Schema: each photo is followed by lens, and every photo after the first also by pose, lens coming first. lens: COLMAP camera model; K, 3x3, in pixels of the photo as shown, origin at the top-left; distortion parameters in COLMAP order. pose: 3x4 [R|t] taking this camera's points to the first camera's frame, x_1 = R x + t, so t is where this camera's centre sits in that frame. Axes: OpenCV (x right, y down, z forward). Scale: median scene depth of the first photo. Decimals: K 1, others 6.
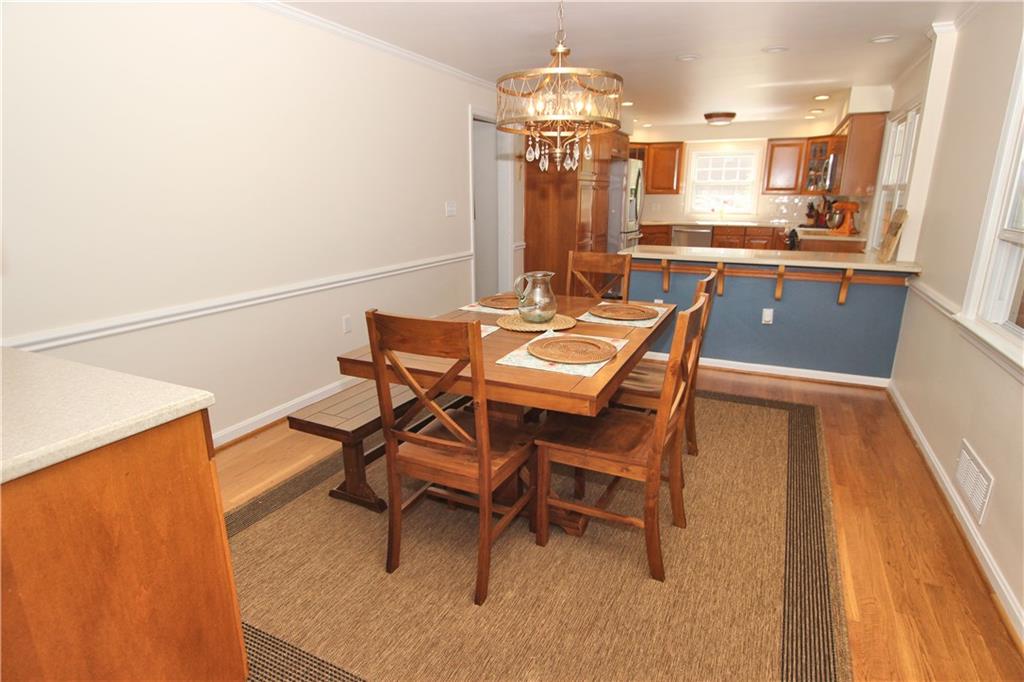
lens RADIAL K [[554.1, 0, 512.8], [0, 554.1, 344.0], [0, 0, 1]] dist [-0.013848, 0.000535]
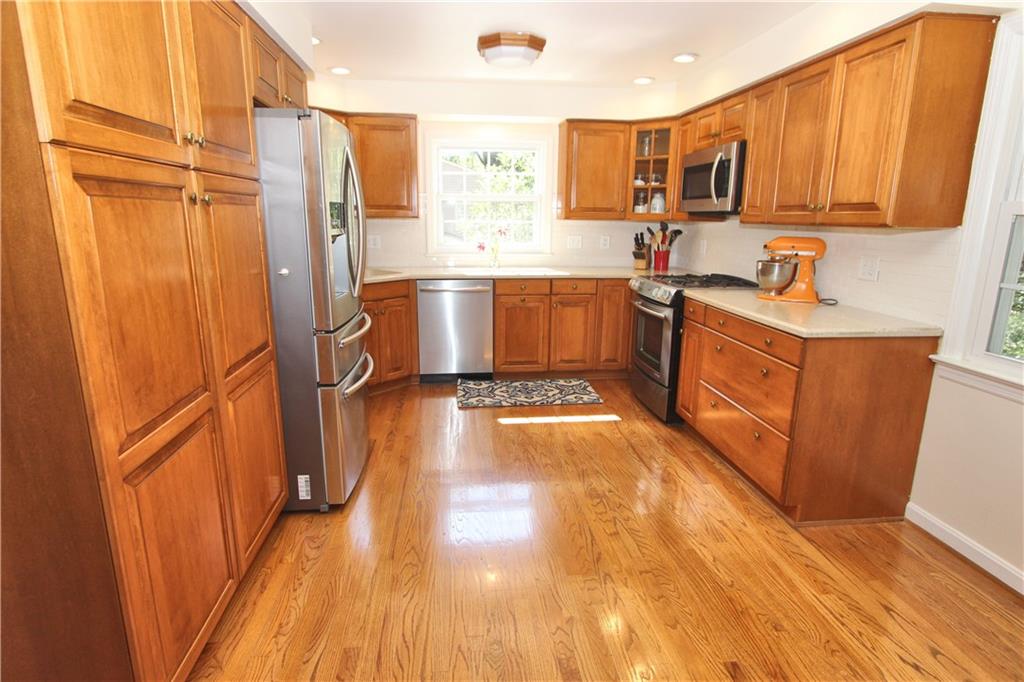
lens RADIAL K [[554.1, 0, 515.2], [0, 554.1, 341.5], [0, 0, 1]] dist [-0.013848, 0.000535]
pose [[0.848938, -0.107973, 0.517345, 0.105811], [0.128442, 0.991710, -0.003791, -0.153581], [-0.512647, 0.069668, 0.855768, 0.559579]]
